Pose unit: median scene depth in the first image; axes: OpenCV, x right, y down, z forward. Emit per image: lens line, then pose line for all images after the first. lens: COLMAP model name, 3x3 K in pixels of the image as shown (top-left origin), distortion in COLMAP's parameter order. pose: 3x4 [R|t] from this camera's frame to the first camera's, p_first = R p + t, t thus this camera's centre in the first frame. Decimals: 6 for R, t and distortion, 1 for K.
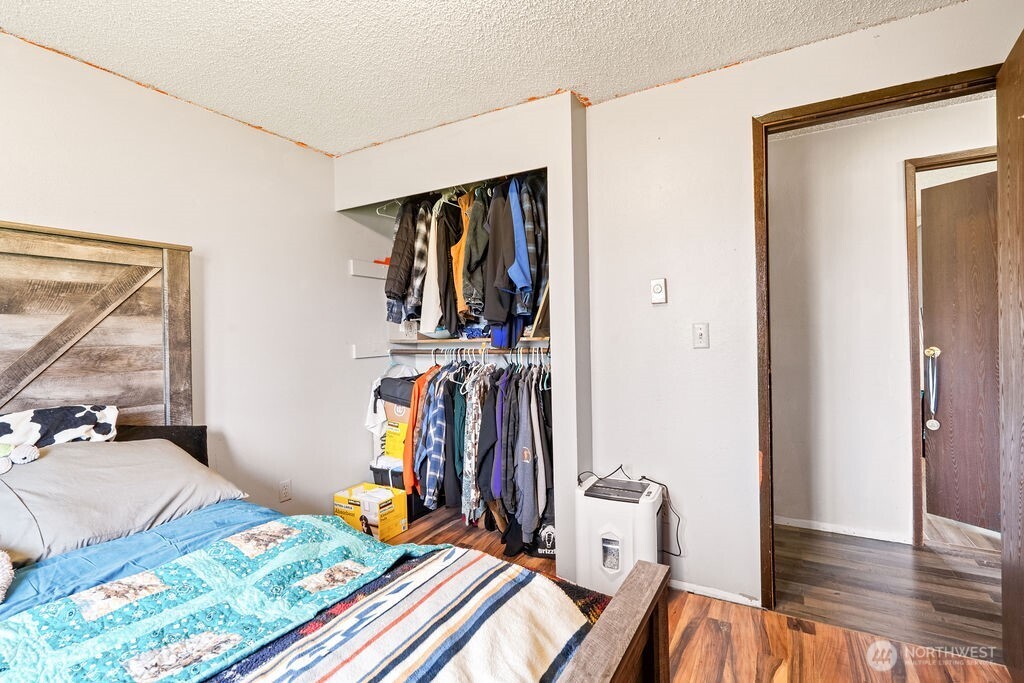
lens RADIAL K [[469.6, 0, 513.0], [0, 469.6, 338.5], [0, 0, 1]] dist [-0.006645, 0.002653]
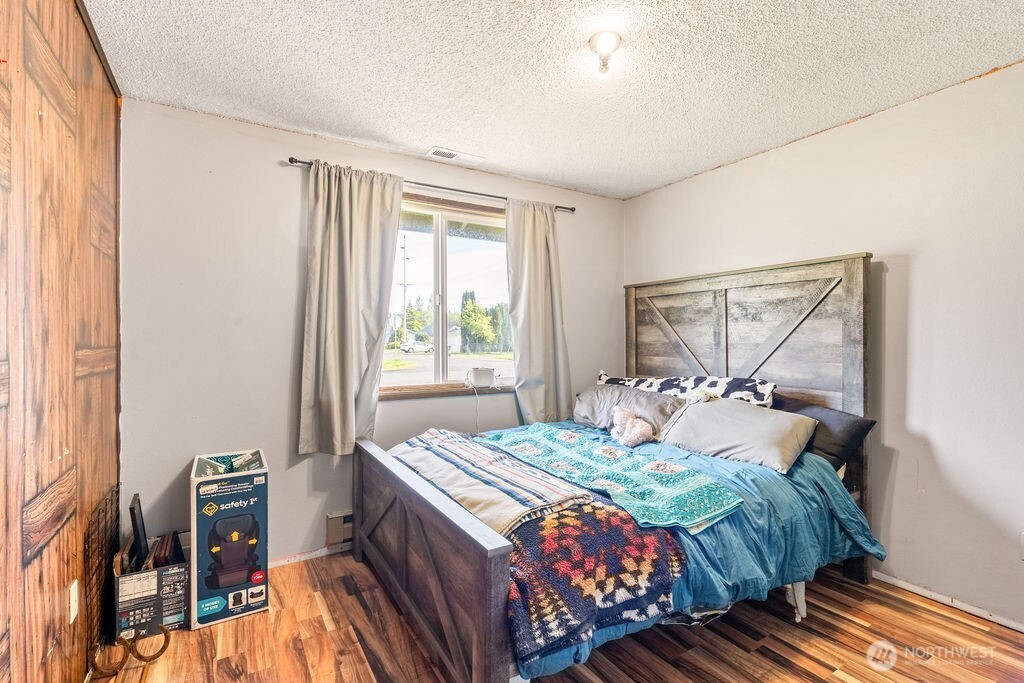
lens RADIAL K [[469.6, 0, 512.3], [0, 469.6, 339.1], [0, 0, 1]] dist [-0.006645, 0.002653]
pose [[-0.478795, 0.020248, -0.877693, 0.816038], [0.006863, 0.999790, 0.019321, -0.026338], [0.877900, 0.003228, -0.478833, 1.010990]]
